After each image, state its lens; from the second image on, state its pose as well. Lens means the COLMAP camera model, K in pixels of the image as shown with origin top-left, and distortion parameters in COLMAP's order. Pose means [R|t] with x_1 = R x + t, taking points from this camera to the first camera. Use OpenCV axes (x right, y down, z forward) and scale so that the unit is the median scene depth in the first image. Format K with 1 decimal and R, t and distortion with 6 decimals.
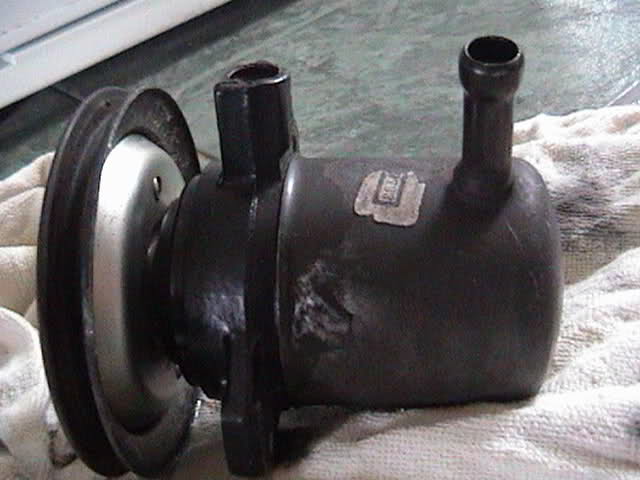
lens RADIAL K [[828.5, 0, 318.7], [0, 828.5, 245.1], [0, 0, 1]] dist [-0.185835, 0.000000]
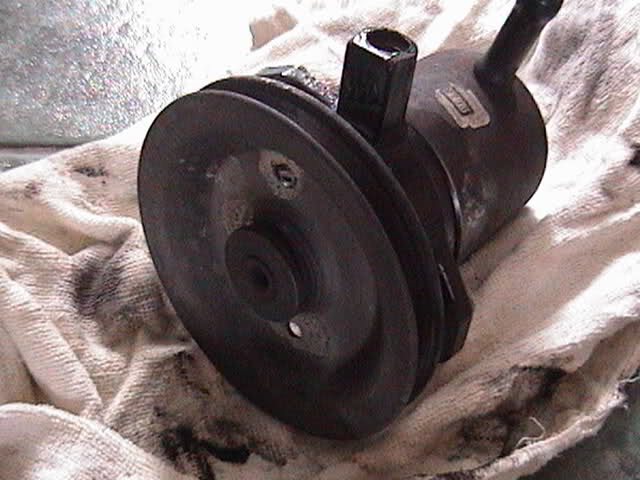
lens RADIAL K [[828.5, 0, 323.2], [0, 828.5, 239.7], [0, 0, 1]] dist [-0.185835, 0.000000]
pose [[0.544176, -0.437311, 0.715983, -1.067735], [0.259847, 0.899294, 0.351781, -0.388856], [-0.797717, -0.005385, 0.603008, 0.397837]]
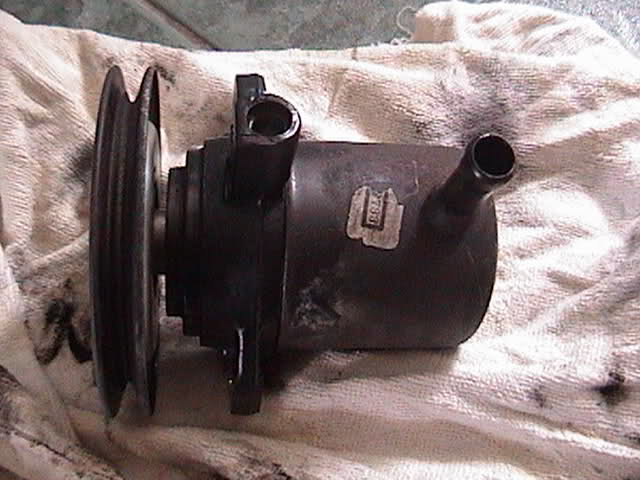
lens RADIAL K [[828.5, 0, 315.7], [0, 828.5, 235.1], [0, 0, 1]] dist [-0.185835, 0.000000]
pose [[0.964481, -0.035952, 0.261693, -0.312461], [-0.089761, 0.887136, 0.452694, -0.576030], [-0.248432, -0.460105, 0.852400, -0.005483]]
